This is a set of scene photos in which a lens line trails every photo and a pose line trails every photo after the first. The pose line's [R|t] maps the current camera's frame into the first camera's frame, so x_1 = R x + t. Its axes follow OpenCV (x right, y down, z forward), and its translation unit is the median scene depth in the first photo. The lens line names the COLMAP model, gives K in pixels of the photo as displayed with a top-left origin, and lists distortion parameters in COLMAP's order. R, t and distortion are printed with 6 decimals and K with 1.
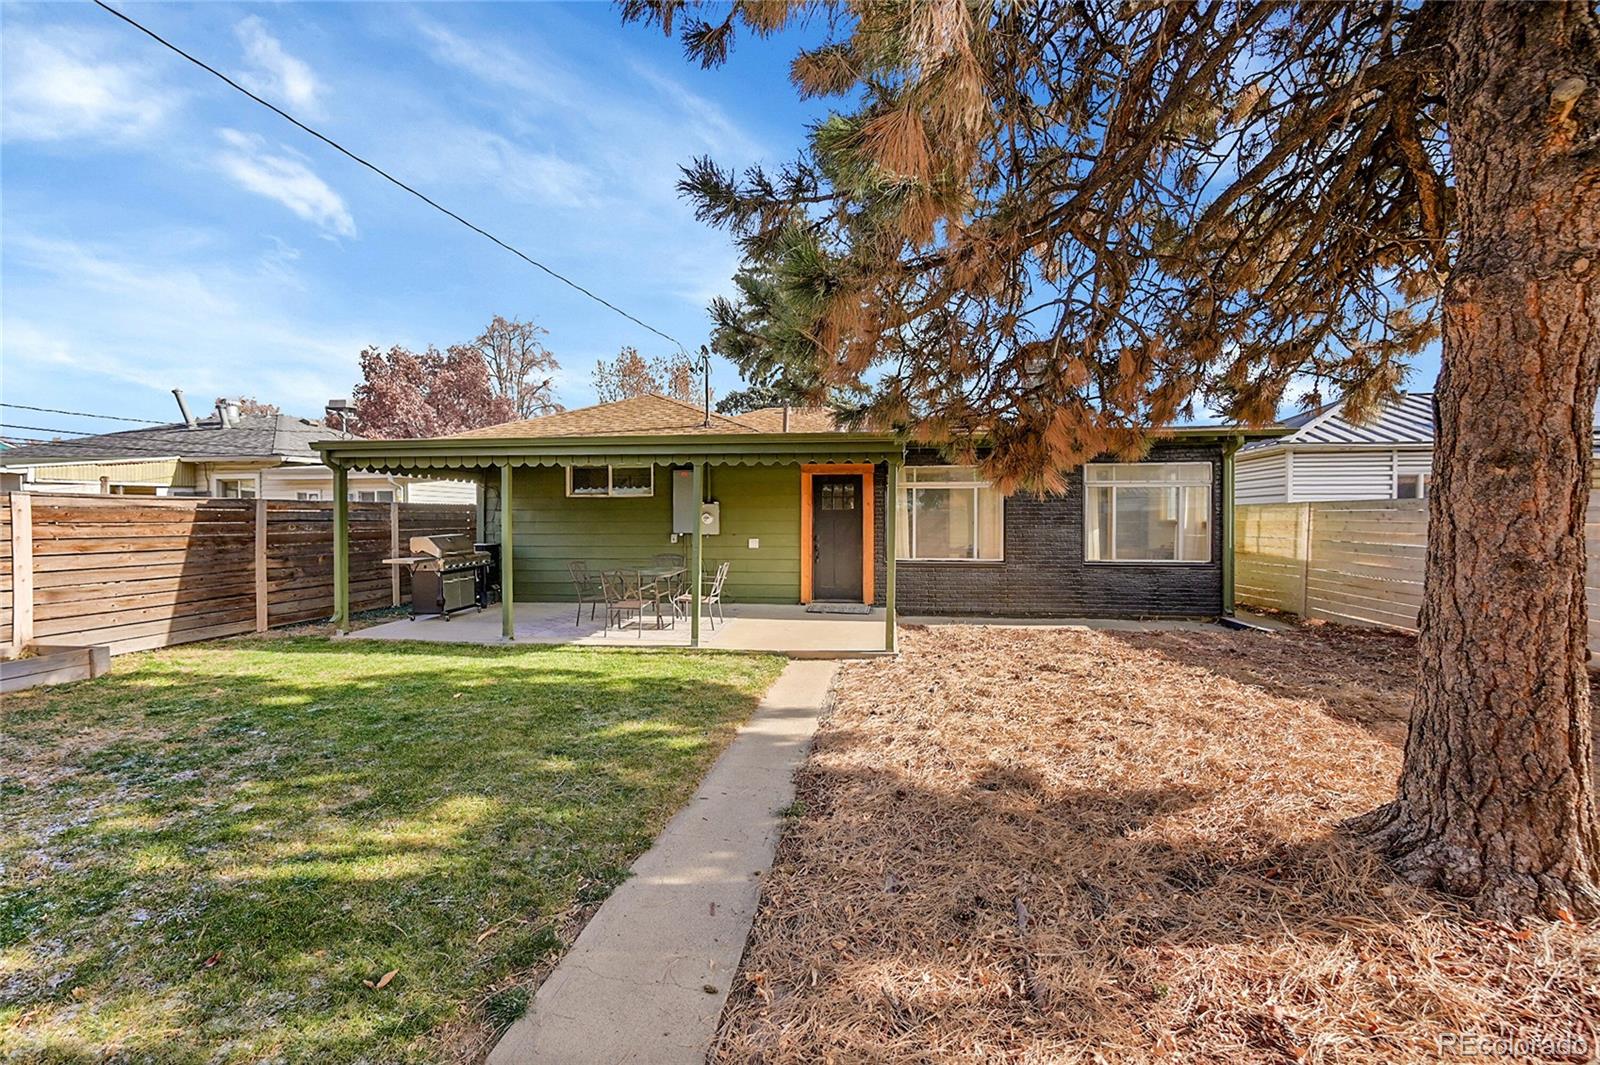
lens RADIAL K [[665.0, 0, 800.5], [0, 665.0, 526.4], [0, 0, 1]] dist [-0.000128, 0.000076]
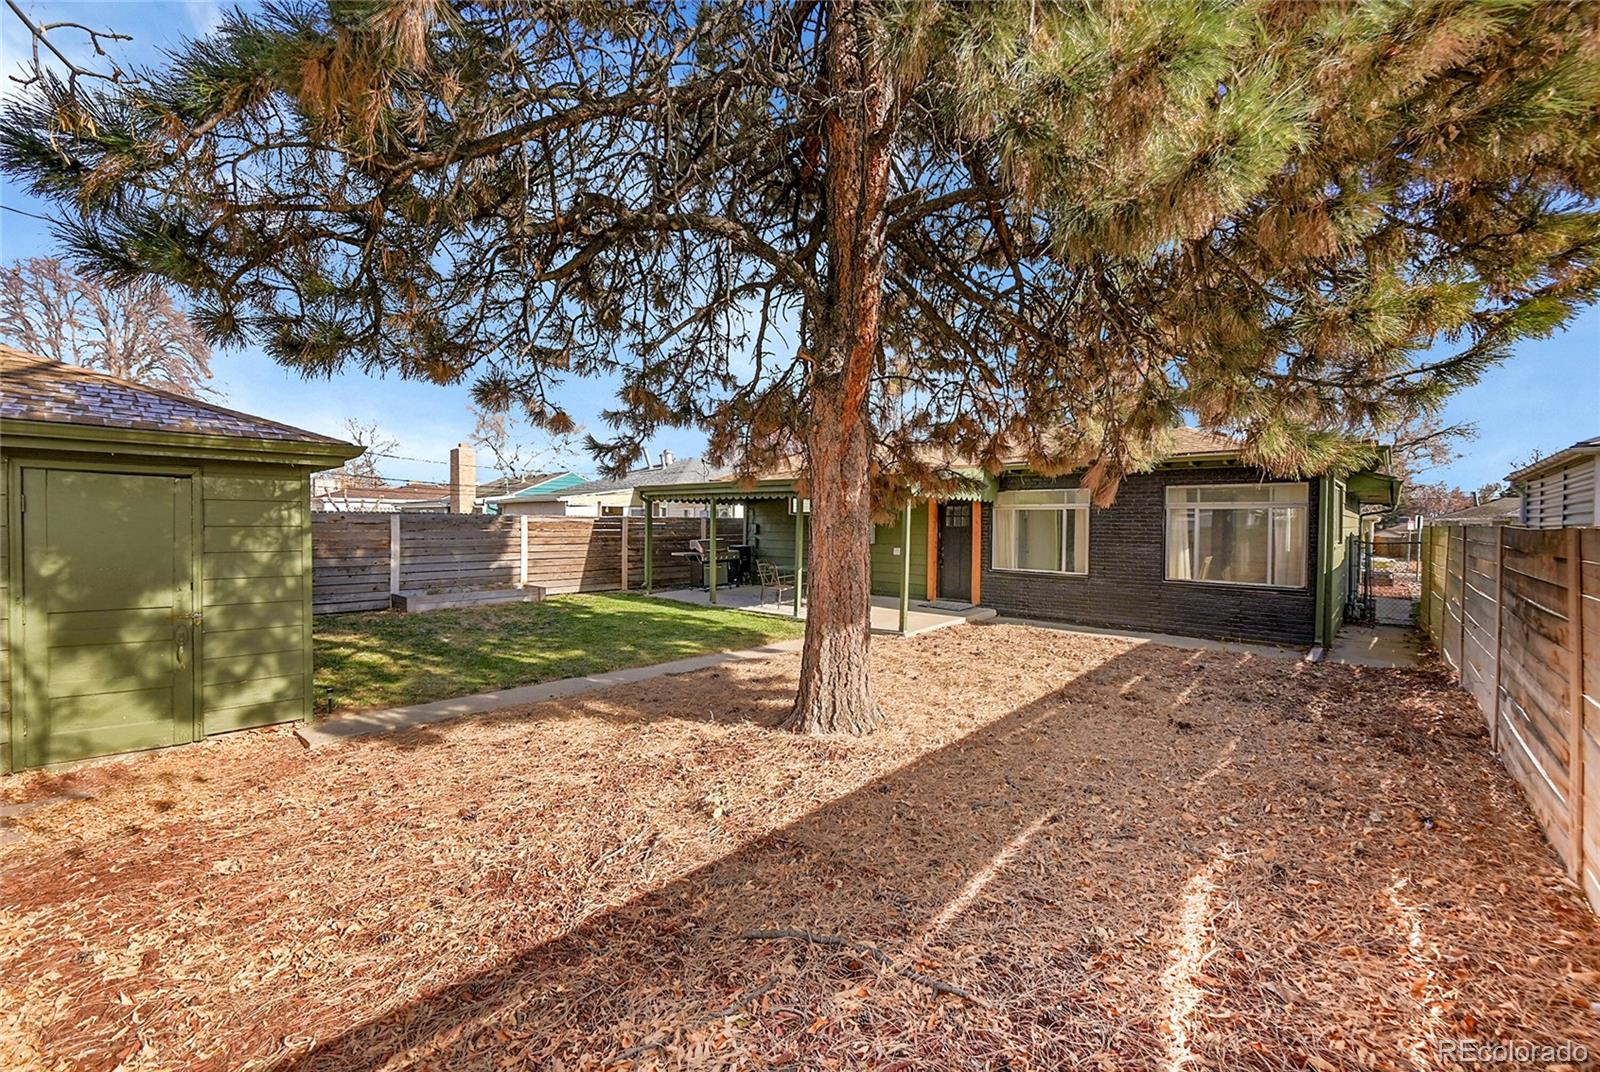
lens RADIAL K [[651.7, 0, 800.8], [0, 651.7, 534.3], [0, 0, 1]] dist [0.000239, 0.000008]
pose [[0.820761, 0.020433, -0.570906, 0.648108], [-0.019562, 0.999779, 0.007660, -0.018523], [0.570937, 0.004881, 0.820980, -0.204373]]
